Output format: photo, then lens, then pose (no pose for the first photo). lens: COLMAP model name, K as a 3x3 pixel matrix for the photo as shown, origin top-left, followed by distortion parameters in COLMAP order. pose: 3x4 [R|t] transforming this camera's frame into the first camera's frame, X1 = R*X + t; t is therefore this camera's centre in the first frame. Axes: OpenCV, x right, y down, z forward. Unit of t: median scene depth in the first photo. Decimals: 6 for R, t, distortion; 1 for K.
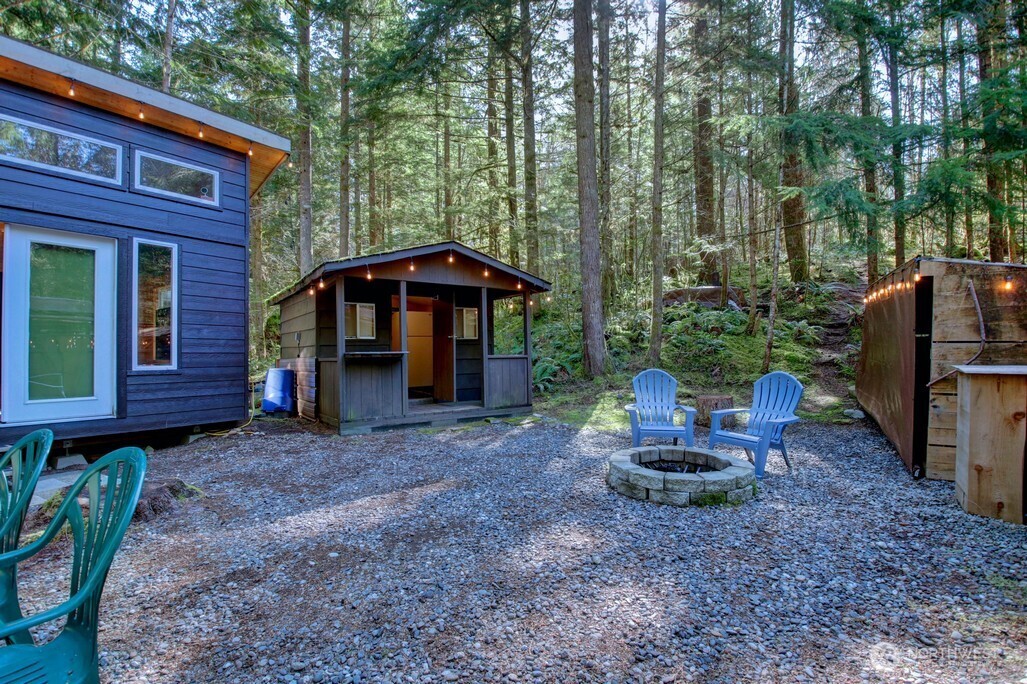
lens RADIAL K [[479.0, 0, 513.5], [0, 479.0, 342.0], [0, 0, 1]] dist [0.034196, -0.043555]
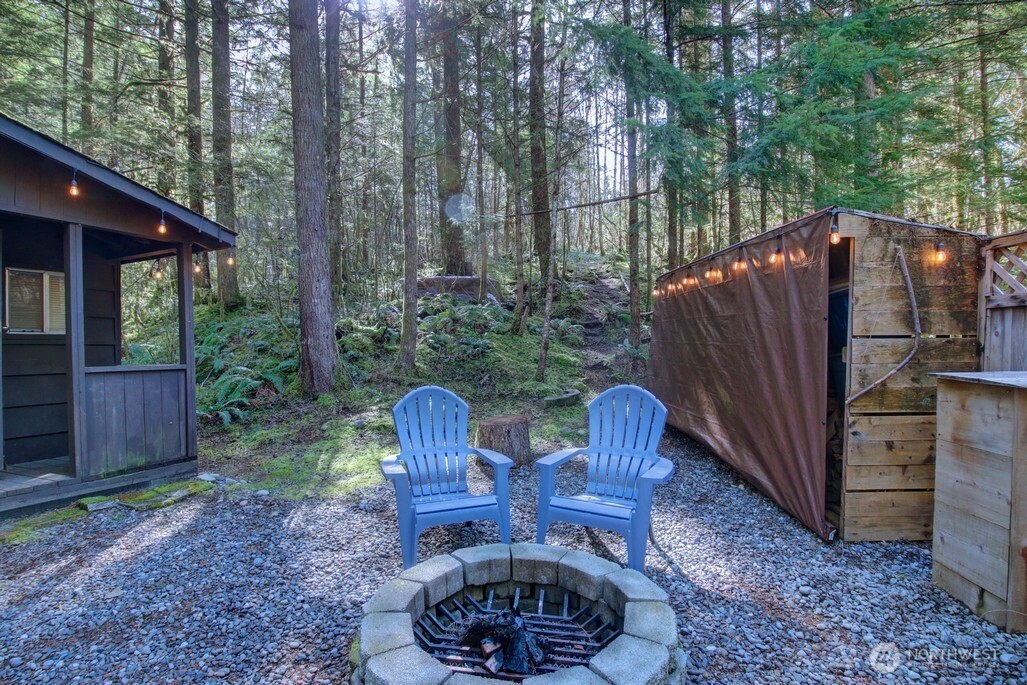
lens RADIAL K [[516.2, 0, 511.3], [0, 516.2, 346.9], [0, 0, 1]] dist [-0.003480, -0.001464]
pose [[0.866856, -0.002916, 0.498550, 0.063378], [0.000850, 0.999990, 0.004370, 0.006276], [-0.498557, -0.003365, 0.866850, 0.365633]]
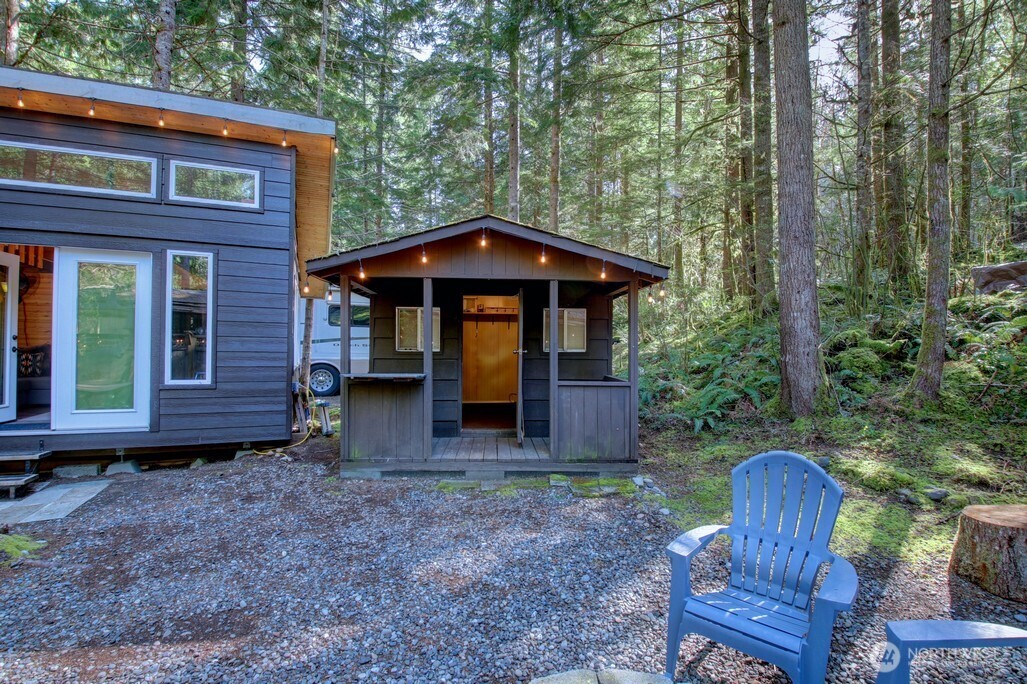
lens RADIAL K [[479.0, 0, 513.5], [0, 479.0, 342.0], [0, 0, 1]] dist [0.034196, -0.043555]
pose [[0.843410, 0.017181, -0.536996, 0.268630], [-0.008328, 0.999787, 0.018907, -0.041324], [0.537206, -0.011475, 0.843373, 0.425686]]
